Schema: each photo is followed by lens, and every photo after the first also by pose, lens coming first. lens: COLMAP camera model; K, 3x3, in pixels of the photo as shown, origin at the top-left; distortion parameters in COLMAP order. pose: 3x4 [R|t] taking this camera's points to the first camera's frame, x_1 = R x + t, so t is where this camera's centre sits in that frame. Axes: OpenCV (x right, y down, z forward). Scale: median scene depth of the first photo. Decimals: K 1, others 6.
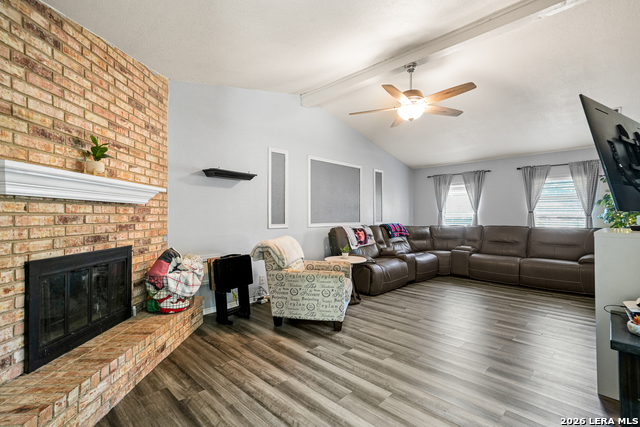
lens RADIAL K [[292.6, 0, 321.4], [0, 292.6, 214.5], [0, 0, 1]] dist [-0.000046, 0.000147]
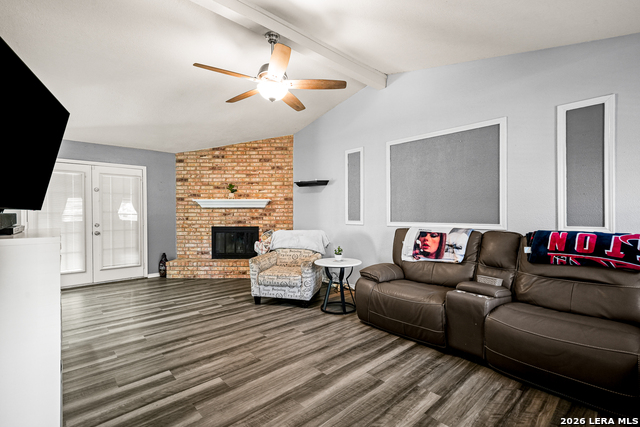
lens RADIAL K [[292.6, 0, 321.4], [0, 292.6, 214.5], [0, 0, 1]] dist [-0.000046, 0.000147]
pose [[-0.044836, 0.004404, -0.998985, 1.582396], [0.007268, 0.999965, 0.004082, 0.010443], [0.998968, -0.007077, -0.044867, 1.626875]]
